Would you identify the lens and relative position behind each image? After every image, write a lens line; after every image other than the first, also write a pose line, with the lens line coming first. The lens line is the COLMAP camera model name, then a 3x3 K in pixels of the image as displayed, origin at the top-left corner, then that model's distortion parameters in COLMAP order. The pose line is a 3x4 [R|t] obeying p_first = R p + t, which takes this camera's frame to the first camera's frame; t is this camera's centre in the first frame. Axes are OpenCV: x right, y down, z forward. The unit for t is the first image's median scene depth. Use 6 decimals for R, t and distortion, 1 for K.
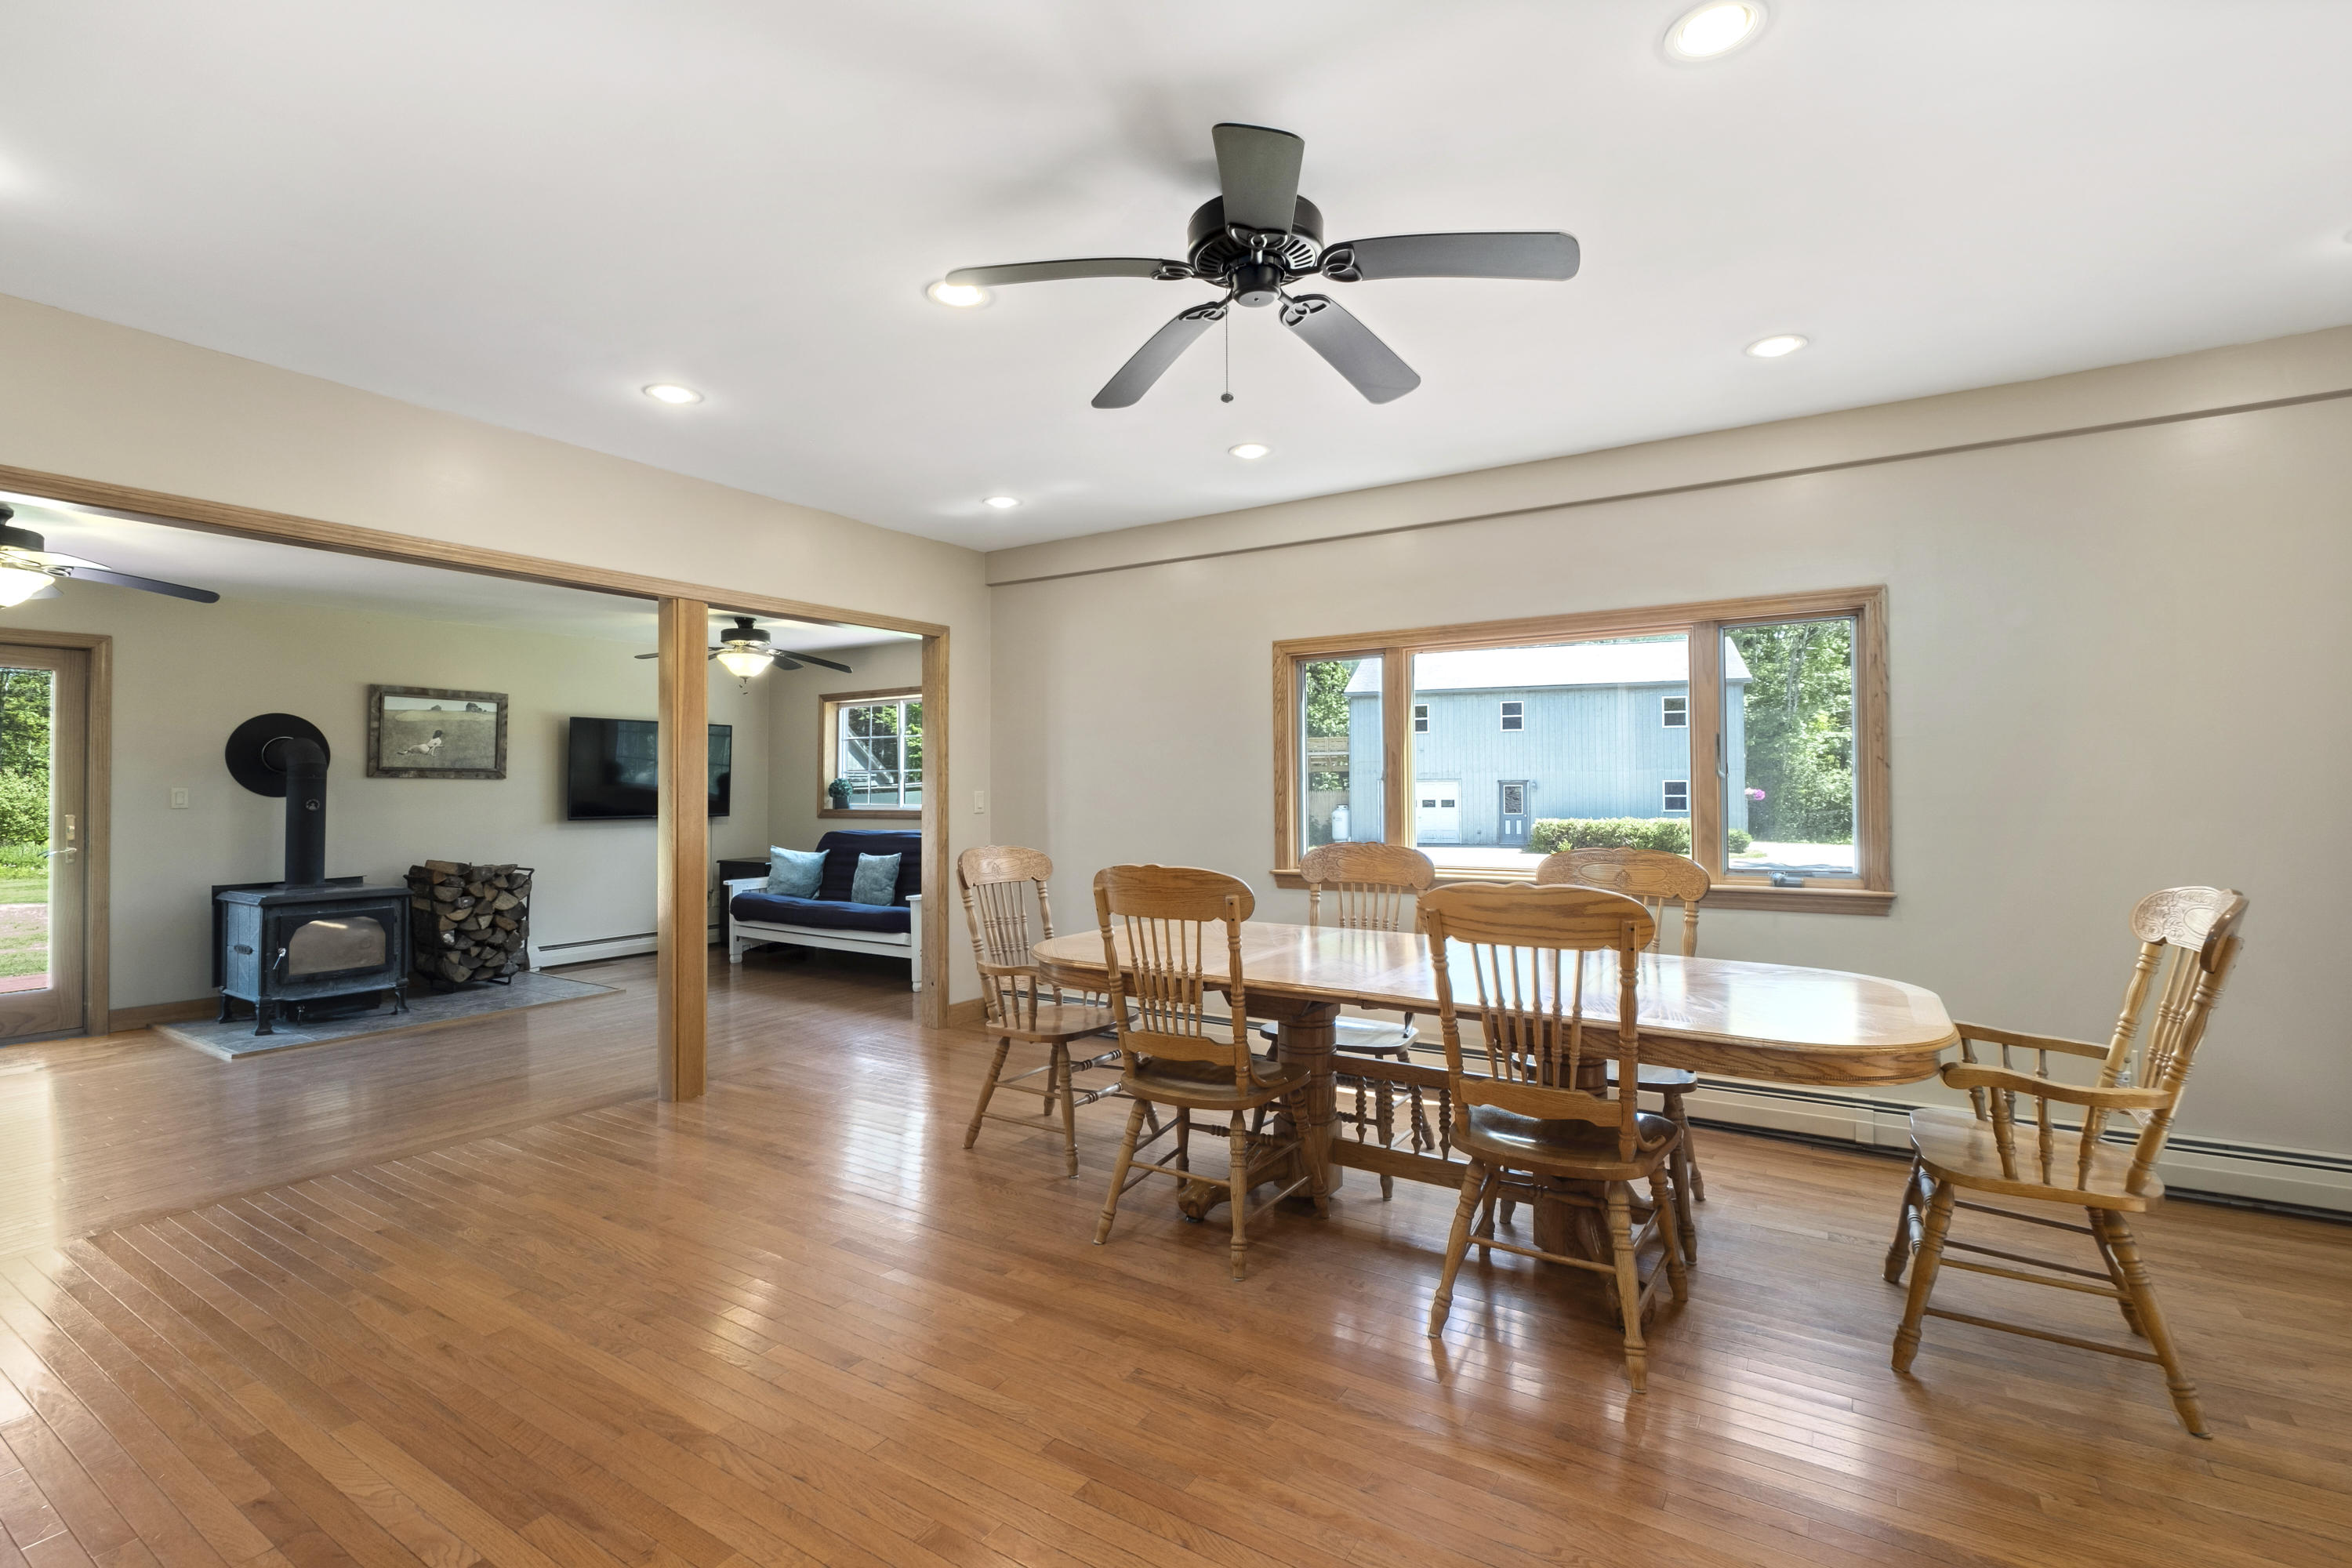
lens RADIAL K [[1053.3, 0, 1183.4], [0, 1053.3, 784.1], [0, 0, 1]] dist [-0.009230, -0.000328]
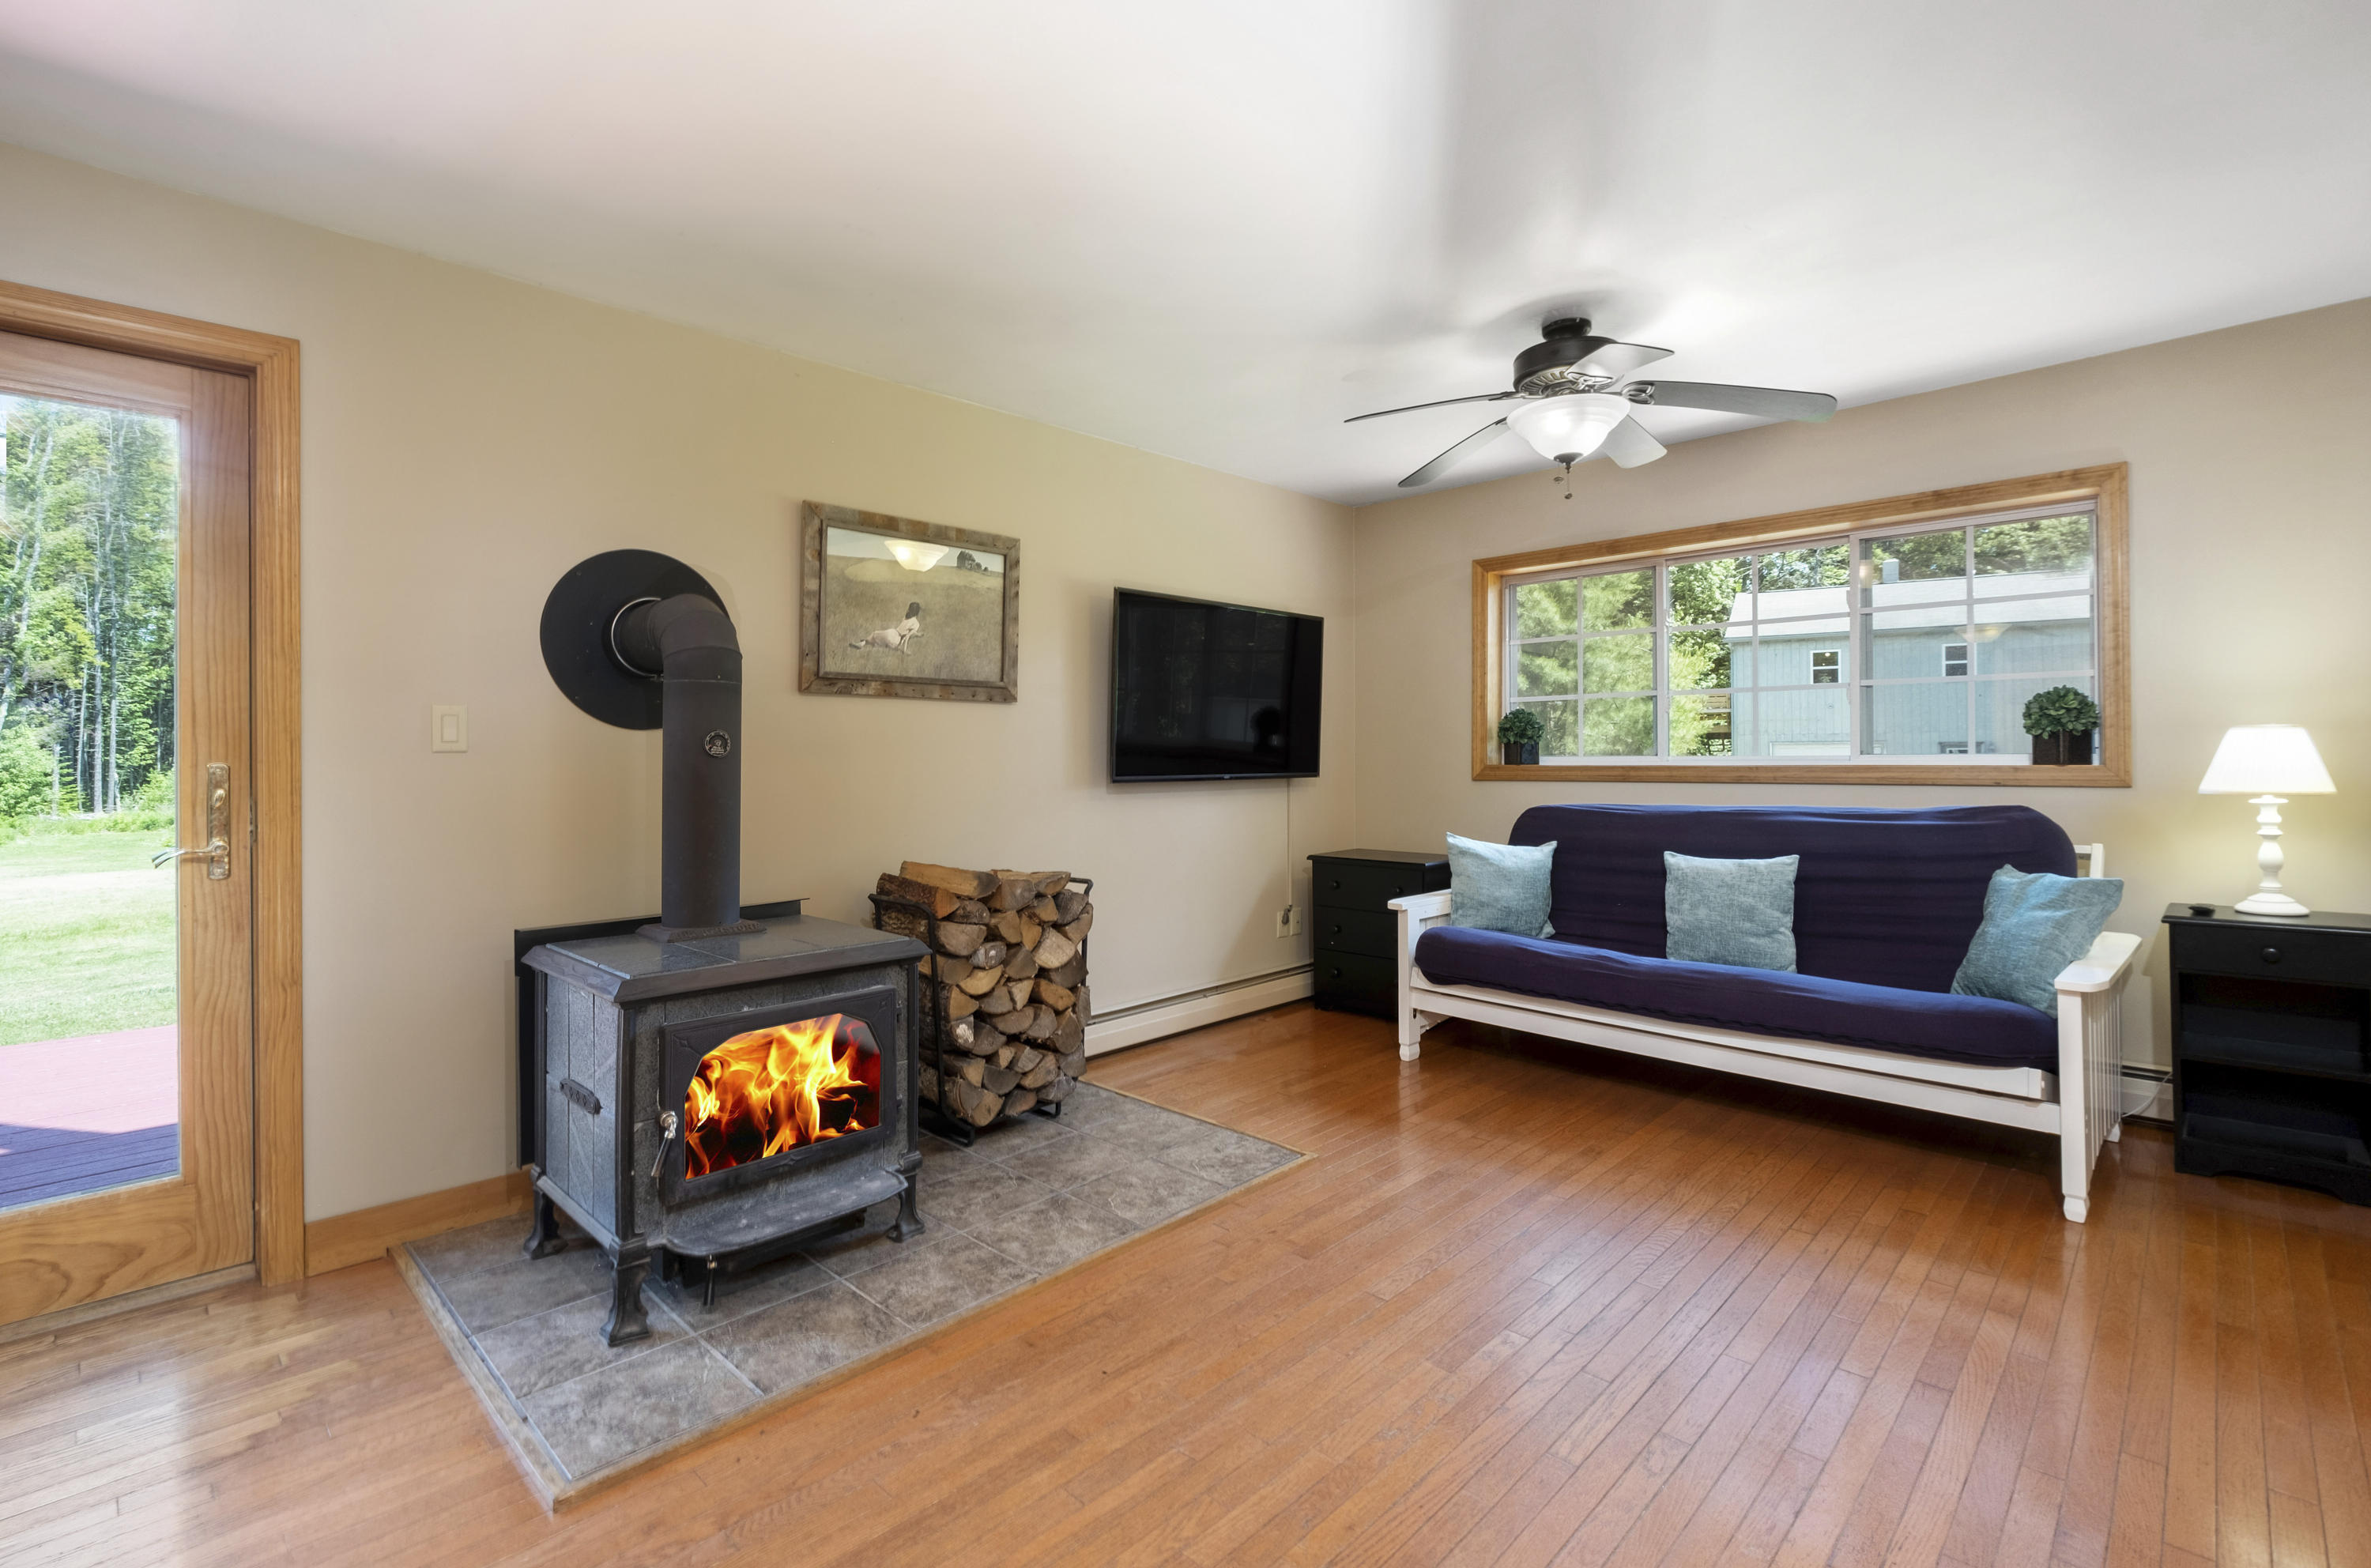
lens RADIAL K [[1054.3, 0, 1187.6], [0, 1054.3, 767.1], [0, 0, 1]] dist [0.002852, 0.000191]
pose [[0.977479, -0.001631, -0.211024, -0.490719], [0.004163, 0.999925, 0.011558, 0.022983], [0.210990, -0.012176, 0.977412, 0.548181]]
